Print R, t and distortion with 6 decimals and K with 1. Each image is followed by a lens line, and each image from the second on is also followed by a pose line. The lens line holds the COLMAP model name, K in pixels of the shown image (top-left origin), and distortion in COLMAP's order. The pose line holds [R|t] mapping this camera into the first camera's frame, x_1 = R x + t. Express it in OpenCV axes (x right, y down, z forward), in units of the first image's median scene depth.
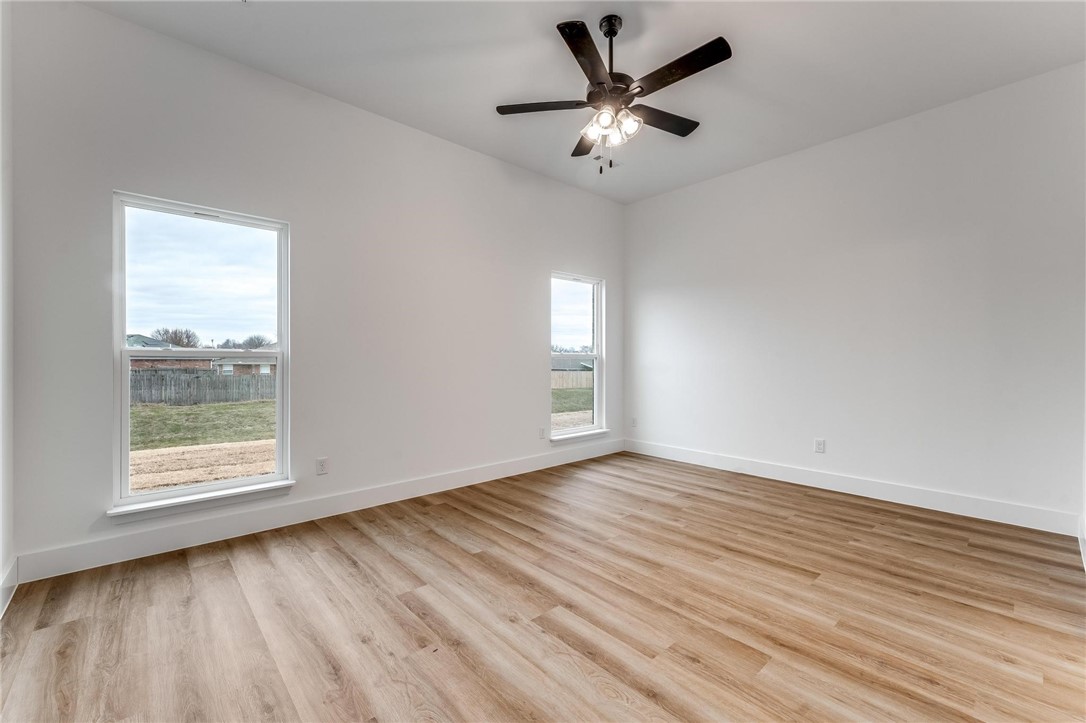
lens RADIAL K [[450.7, 0, 543.0], [0, 450.7, 361.5], [0, 0, 1]] dist [-0.000642, -0.000050]
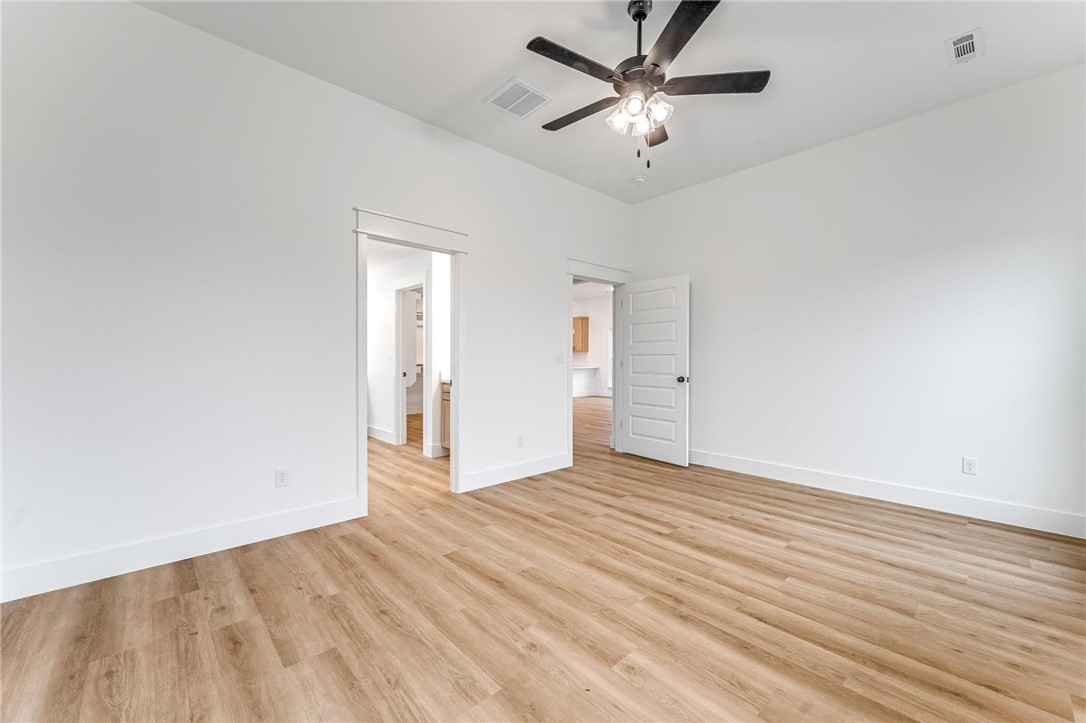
lens RADIAL K [[432.2, 0, 545.4], [0, 432.2, 360.6], [0, 0, 1]] dist [0.000893, -0.000183]
pose [[-0.999882, -0.003615, -0.014958, 0.350380], [-0.003801, 0.999916, 0.012421, -0.013611], [0.014912, 0.012477, -0.999811, 1.867417]]
